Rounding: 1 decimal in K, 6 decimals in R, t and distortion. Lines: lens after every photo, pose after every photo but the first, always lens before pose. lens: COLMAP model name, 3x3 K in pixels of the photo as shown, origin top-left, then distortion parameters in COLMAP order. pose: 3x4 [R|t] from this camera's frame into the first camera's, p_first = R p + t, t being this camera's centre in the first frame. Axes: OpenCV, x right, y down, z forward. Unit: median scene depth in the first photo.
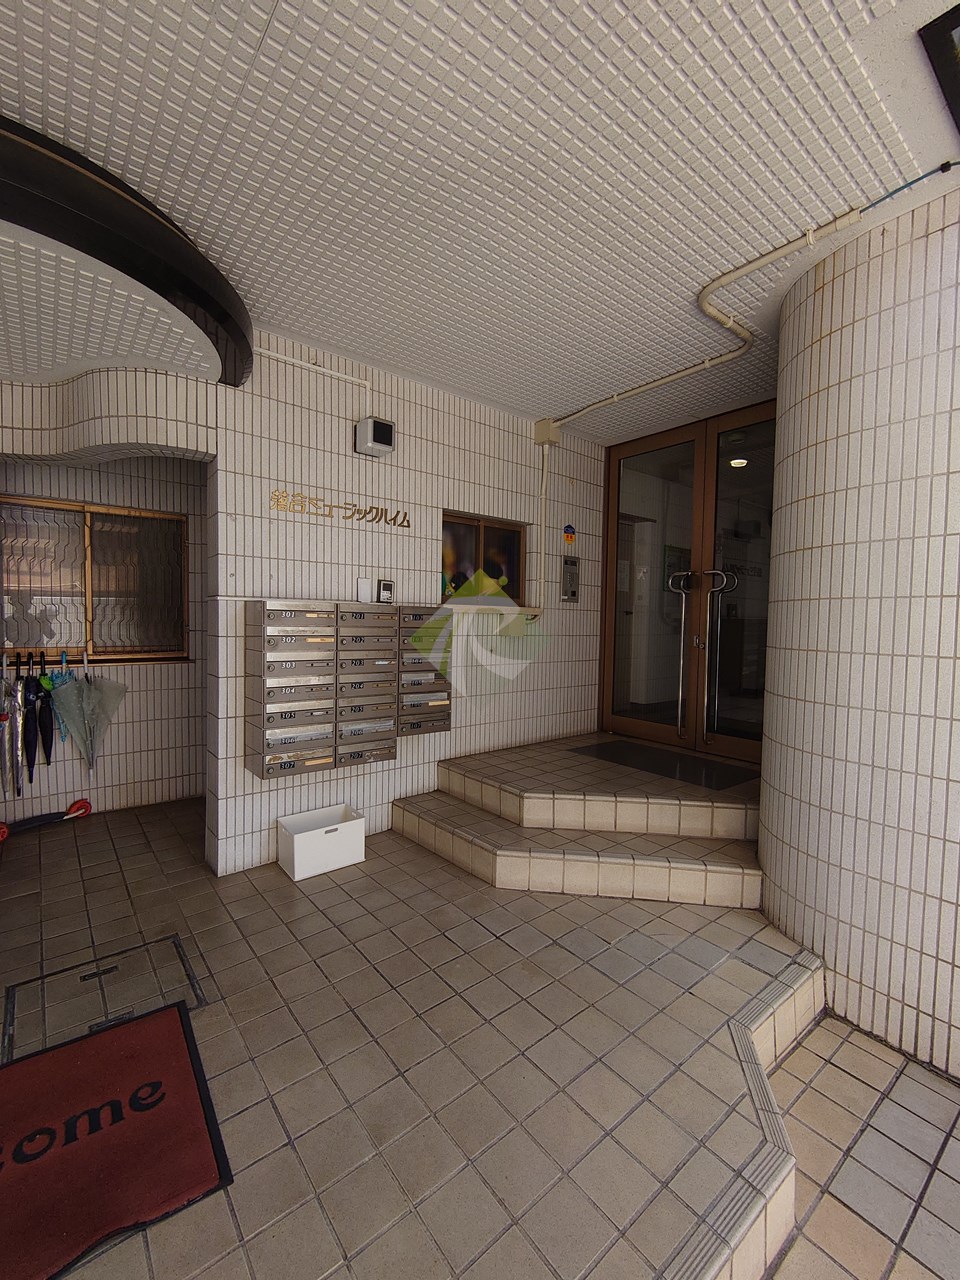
lens RADIAL K [[556.8, 0, 475.6], [0, 556.8, 643.4], [0, 0, 1]] dist [-0.002591, 0.000358]
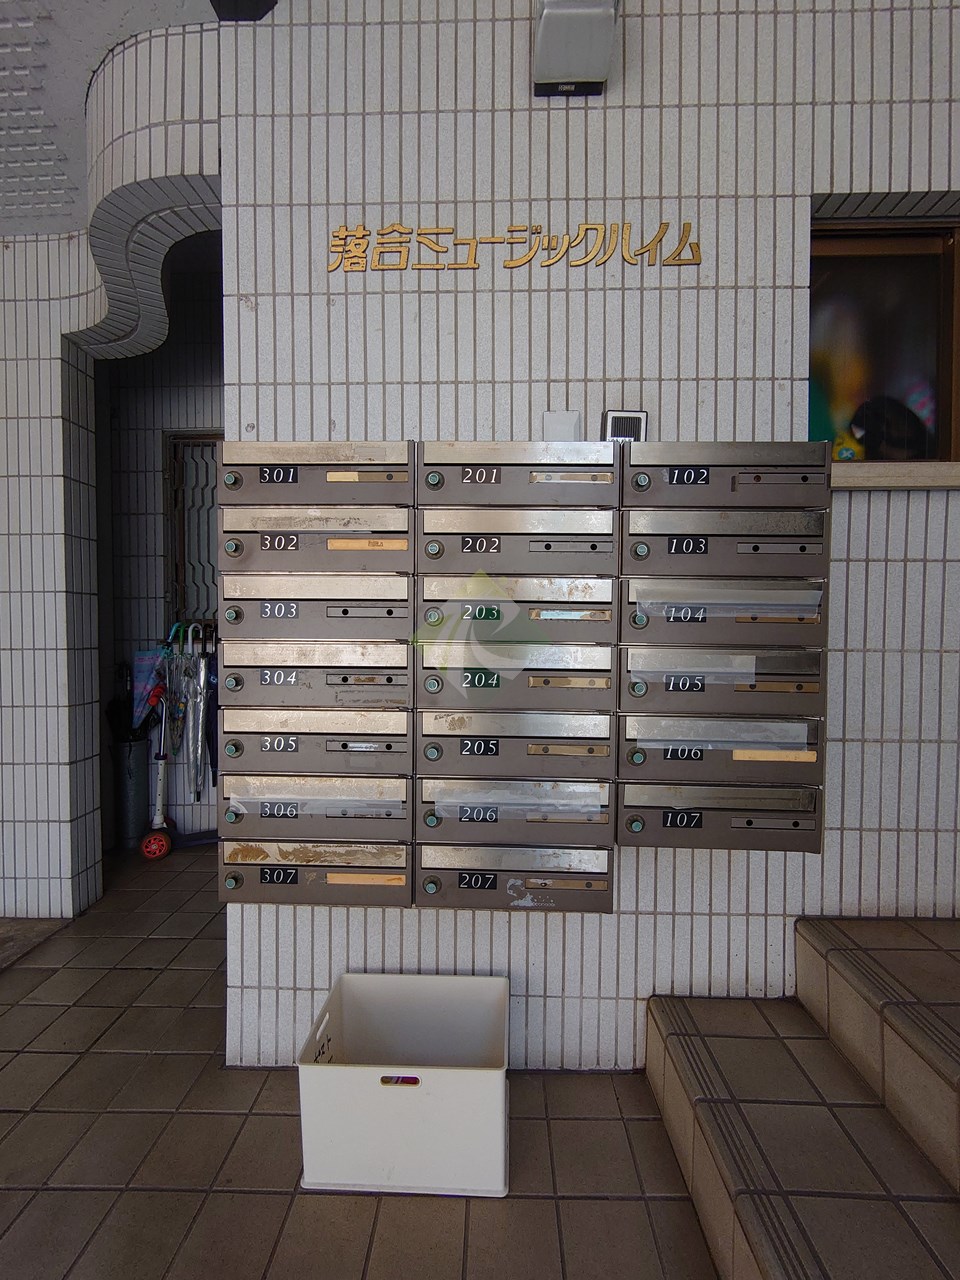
lens RADIAL K [[556.8, 0, 478.3], [0, 556.8, 642.5], [0, 0, 1]] dist [-0.002591, 0.000358]
pose [[0.758638, -0.000158, -0.651513, 0.010982], [-0.019261, 0.999557, -0.022671, 0.060492], [0.651228, 0.029748, 0.758299, 0.723927]]
